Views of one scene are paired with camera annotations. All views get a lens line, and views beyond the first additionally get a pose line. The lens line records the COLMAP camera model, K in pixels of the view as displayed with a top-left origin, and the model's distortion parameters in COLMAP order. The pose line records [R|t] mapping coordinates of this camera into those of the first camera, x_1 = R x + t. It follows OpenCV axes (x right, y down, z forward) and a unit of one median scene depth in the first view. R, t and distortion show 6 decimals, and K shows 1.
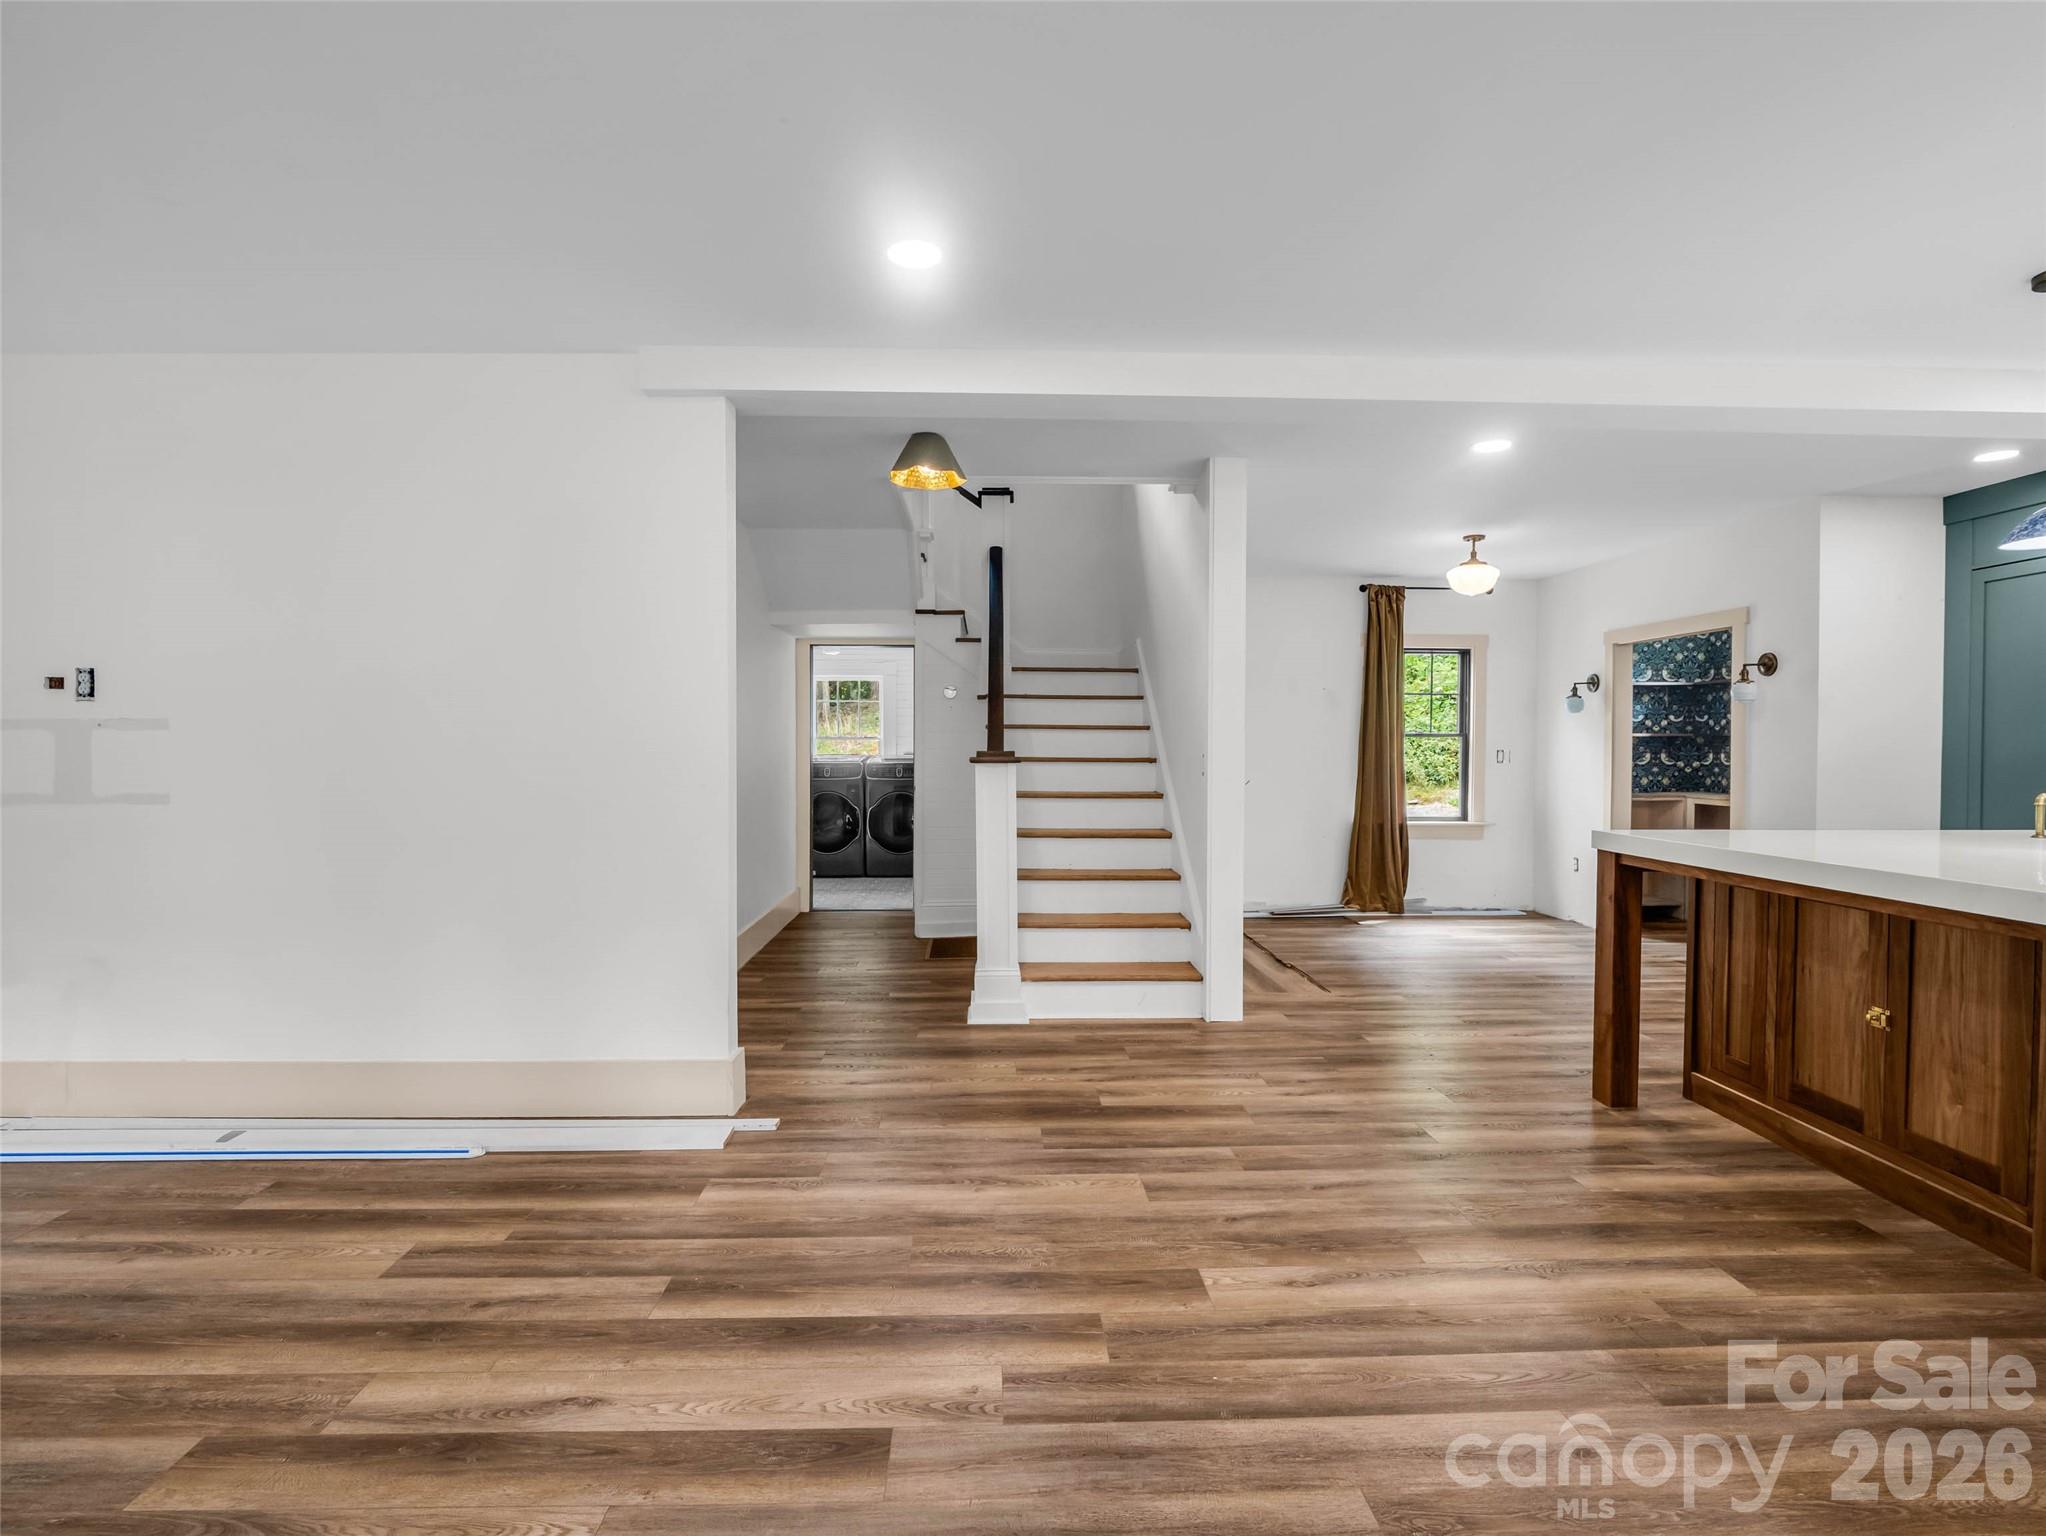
lens RADIAL K [[1016.4, 0, 1025.4], [0, 1016.4, 761.6], [0, 0, 1]] dist [-0.012795, -0.001663]
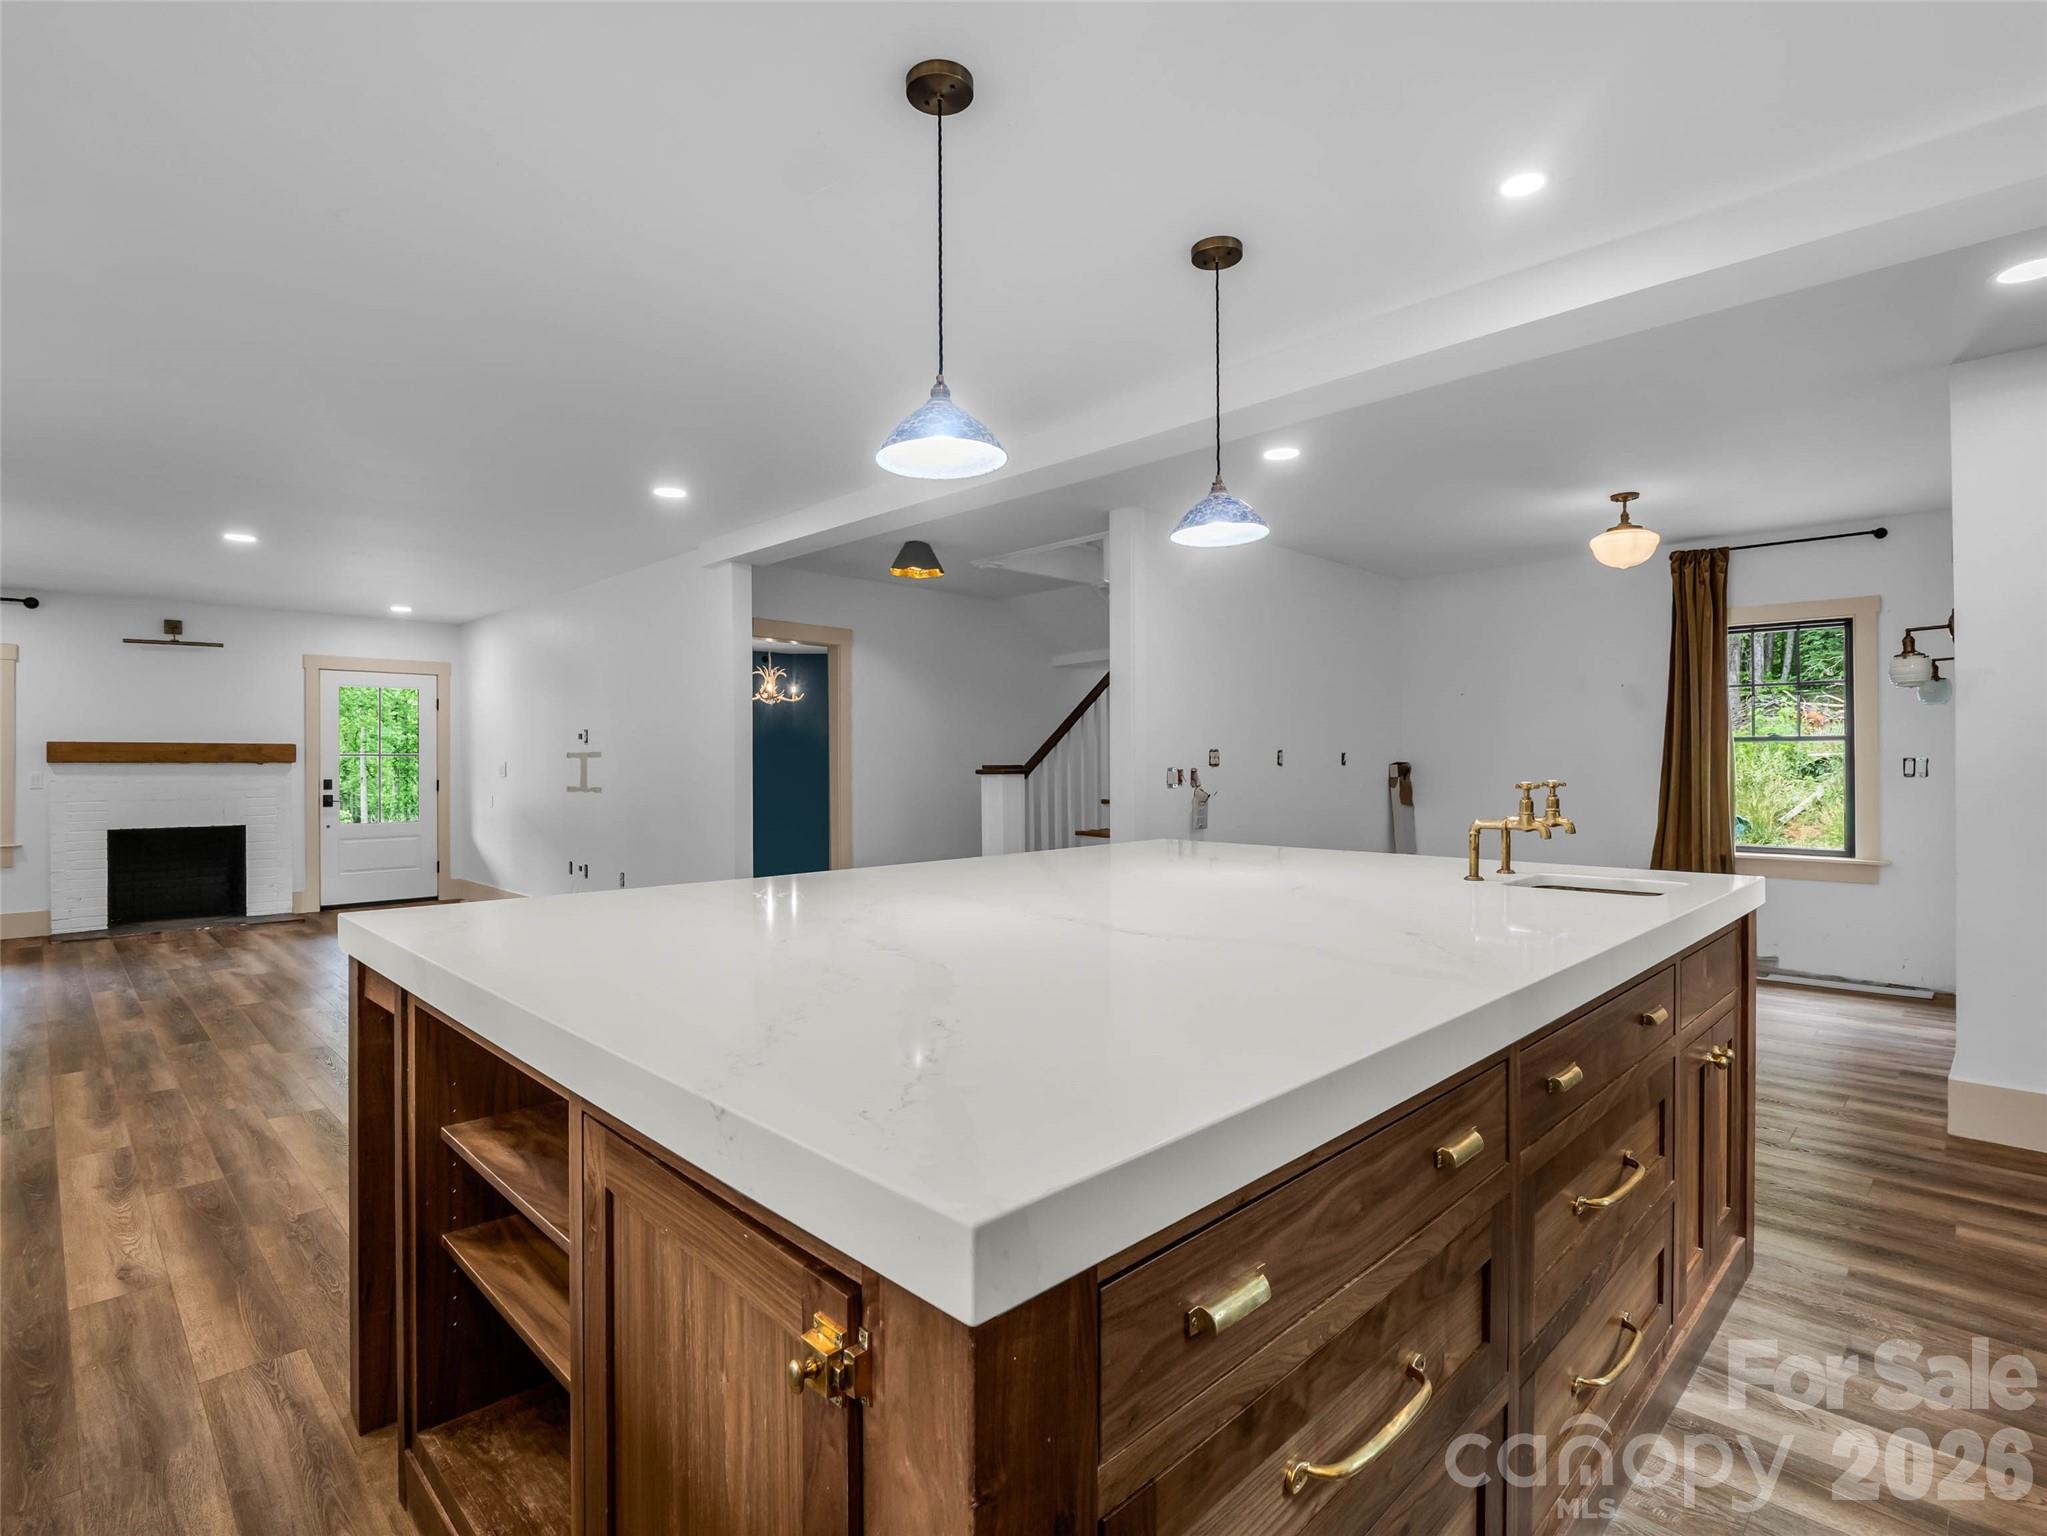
lens RADIAL K [[1016.9, 0, 1034.0], [0, 1016.9, 764.1], [0, 0, 1]] dist [-0.012795, -0.001663]
pose [[0.684186, -0.004439, -0.729294, 1.524081], [-0.003141, 0.999954, -0.009033, 0.001142], [0.729301, 0.008471, 0.684141, 0.234980]]
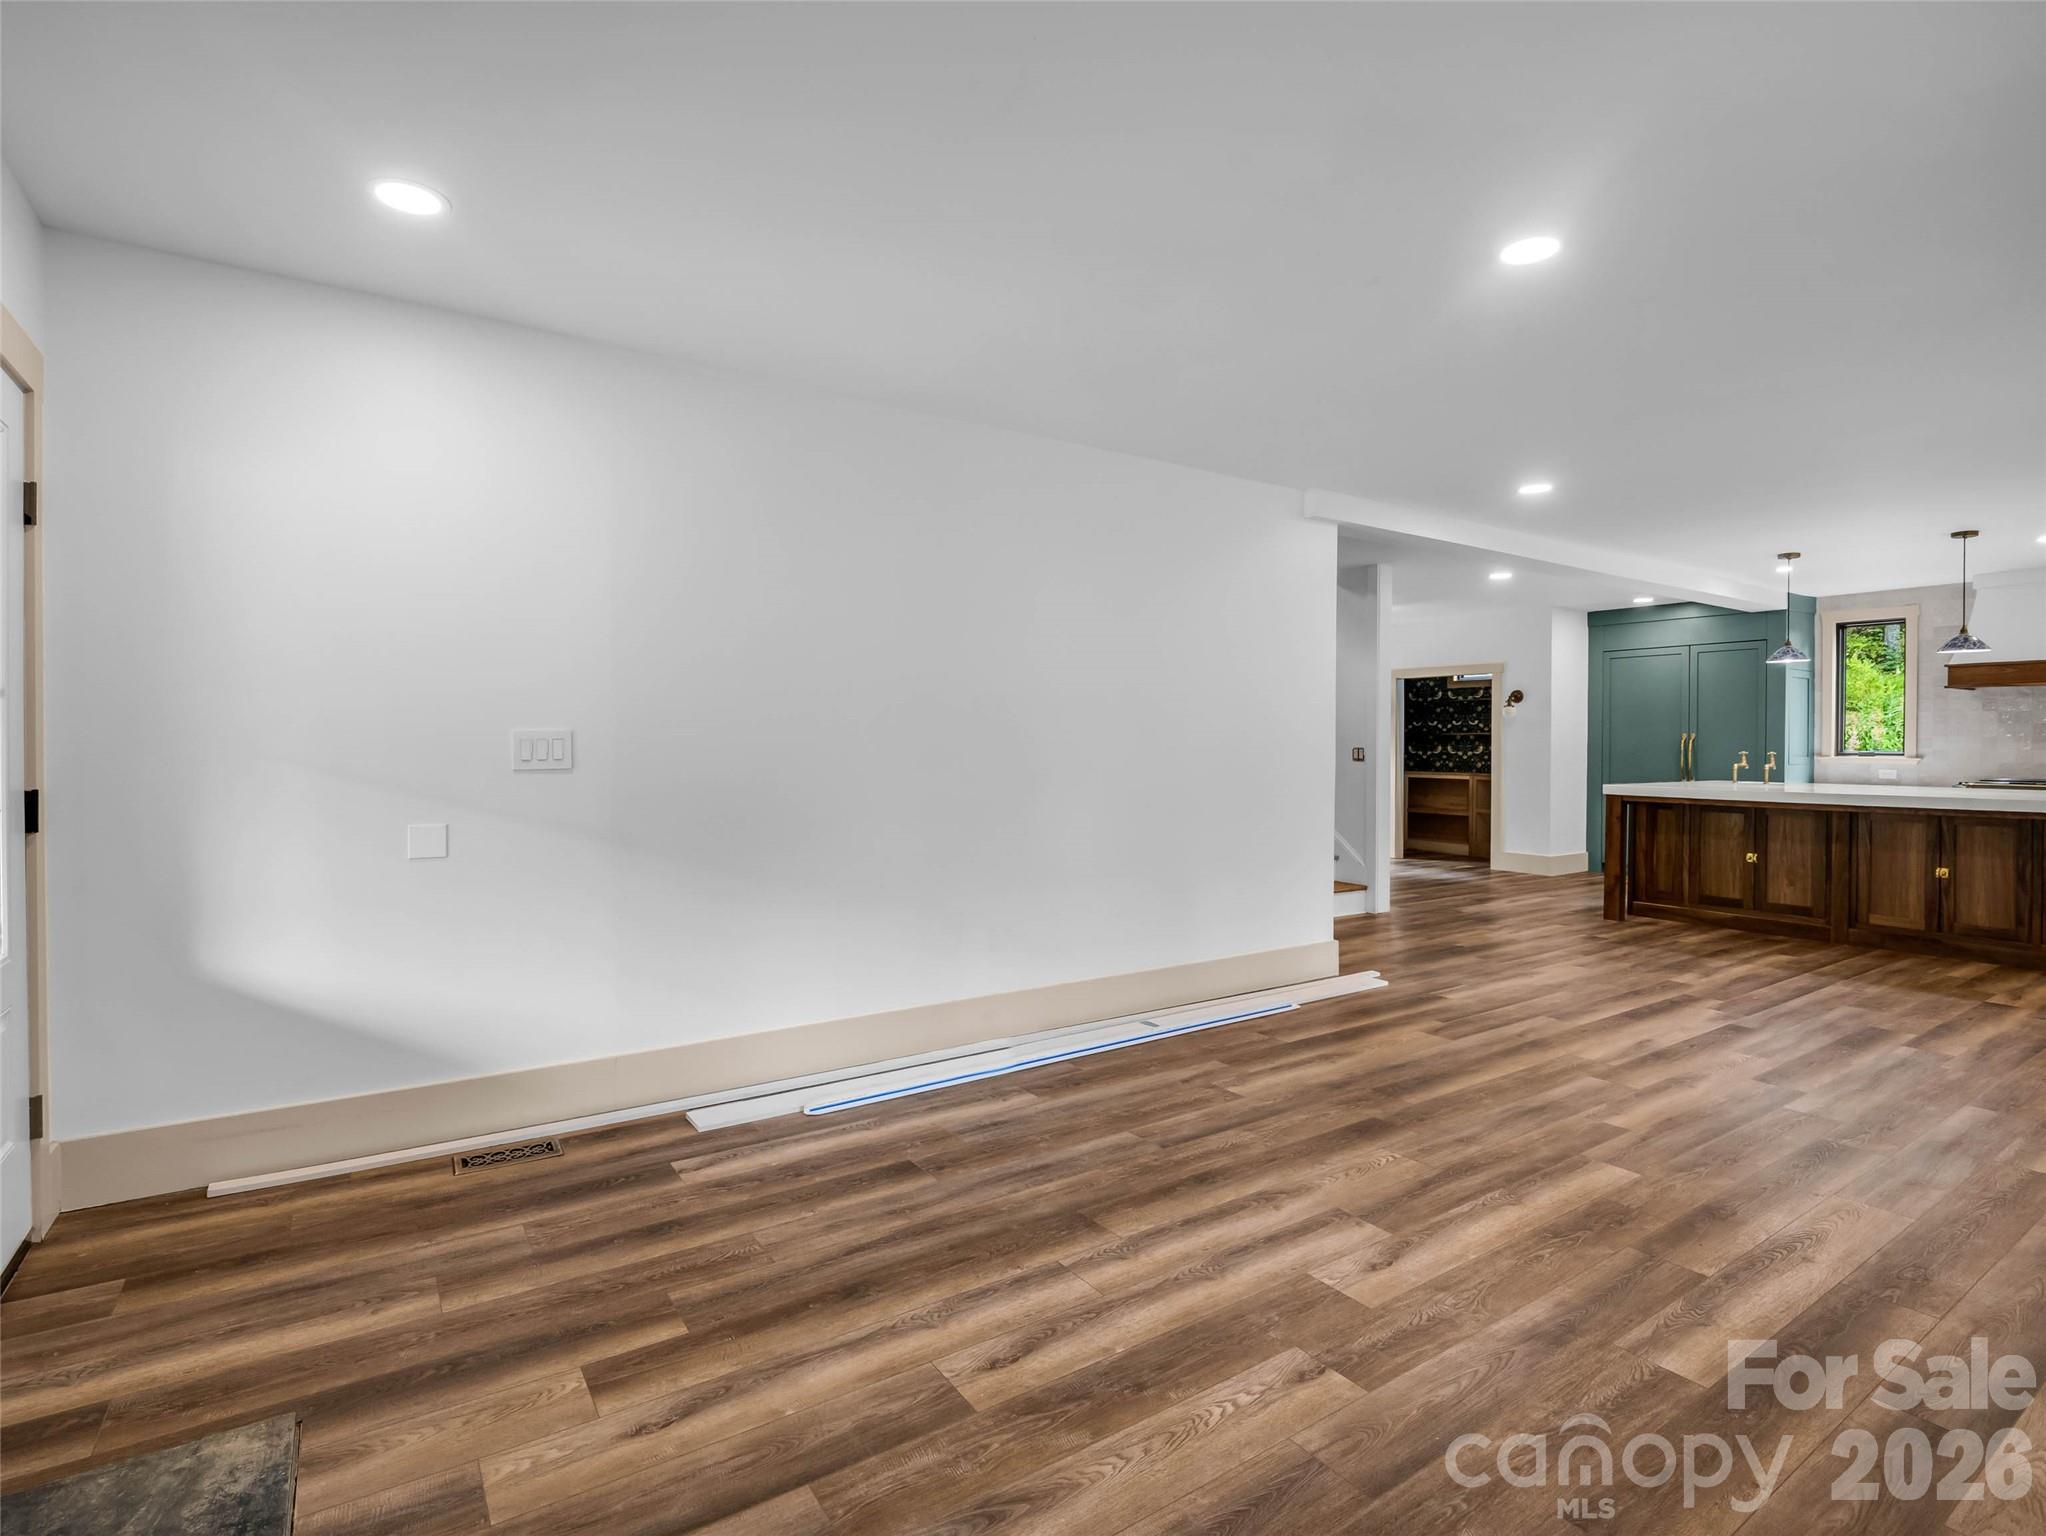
lens RADIAL K [[1016.4, 0, 1009.3], [0, 1016.4, 746.5], [0, 0, 1]] dist [-0.012795, -0.001663]
pose [[0.847890, -0.000297, 0.530171, -1.859734], [0.003913, 0.999976, -0.005697, -0.002119], [-0.530157, 0.006905, 0.847871, -0.092730]]
